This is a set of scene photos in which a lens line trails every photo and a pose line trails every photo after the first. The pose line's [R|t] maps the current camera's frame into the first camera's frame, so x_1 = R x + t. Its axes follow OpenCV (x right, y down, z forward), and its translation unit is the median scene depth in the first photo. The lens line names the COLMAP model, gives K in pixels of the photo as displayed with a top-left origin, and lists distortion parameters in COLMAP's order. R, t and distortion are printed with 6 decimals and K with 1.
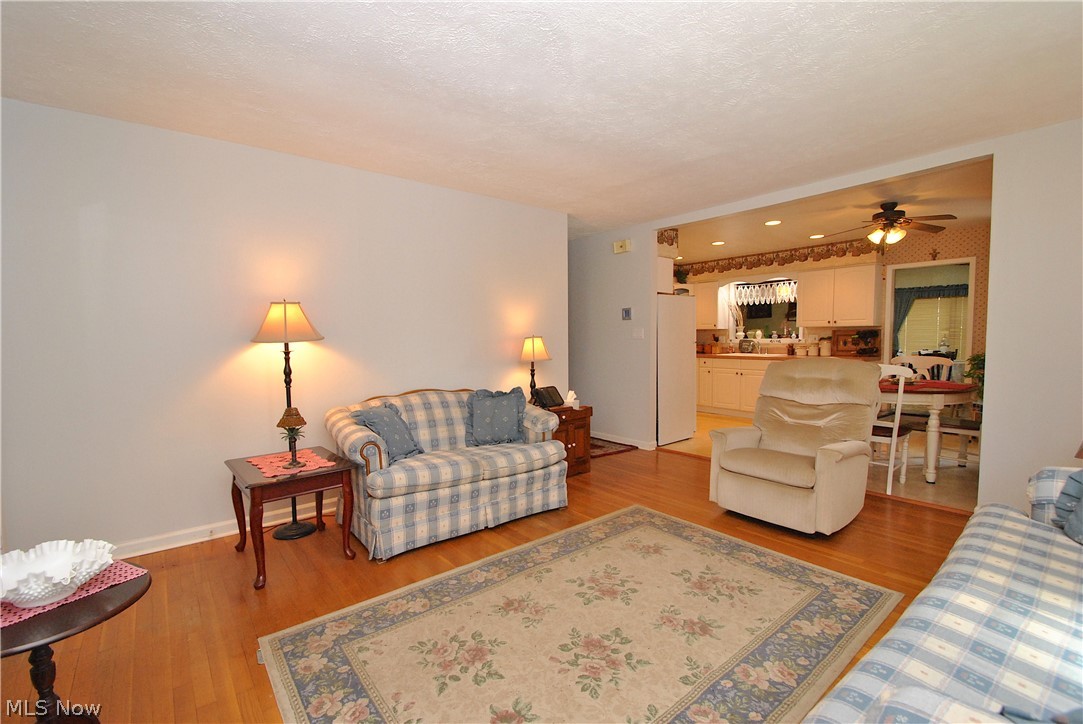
lens RADIAL K [[471.4, 0, 540.9], [0, 471.4, 367.3], [0, 0, 1]] dist [0.002689, -0.000149]
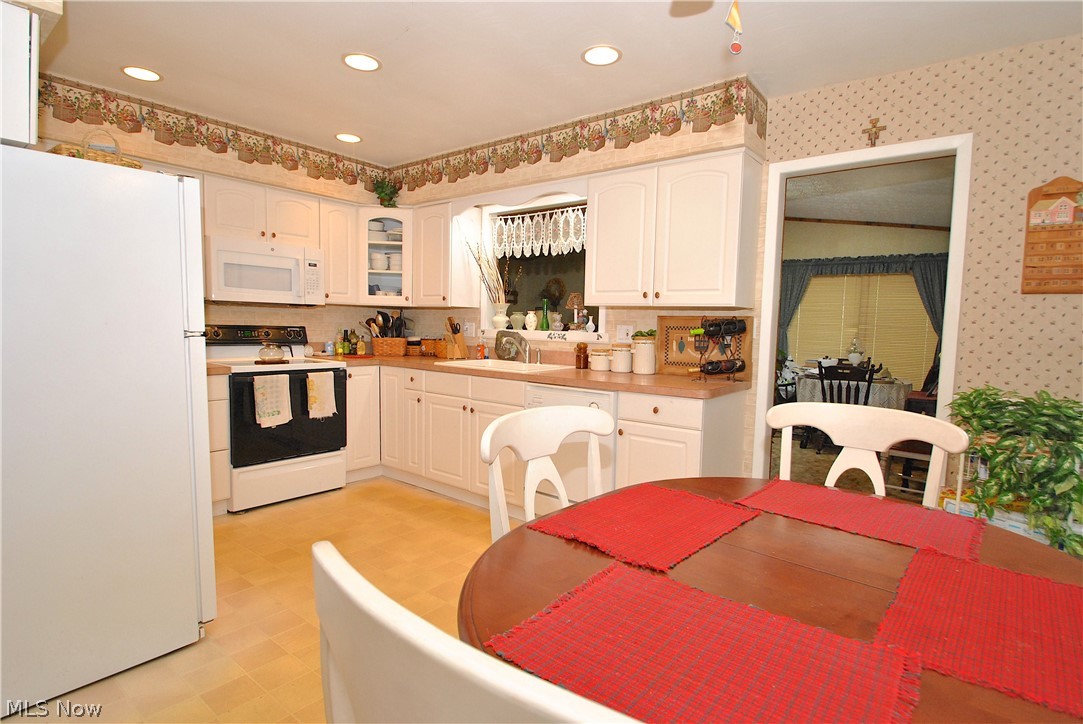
lens RADIAL K [[546.1, 0, 541.5], [0, 546.1, 362.0], [0, 0, 1]] dist [0.017829, 0.000566]
pose [[0.974115, 0.019522, 0.225210, 0.361996], [-0.020701, 0.999782, 0.002878, -0.031561], [-0.225105, -0.007466, 0.974306, 0.479990]]
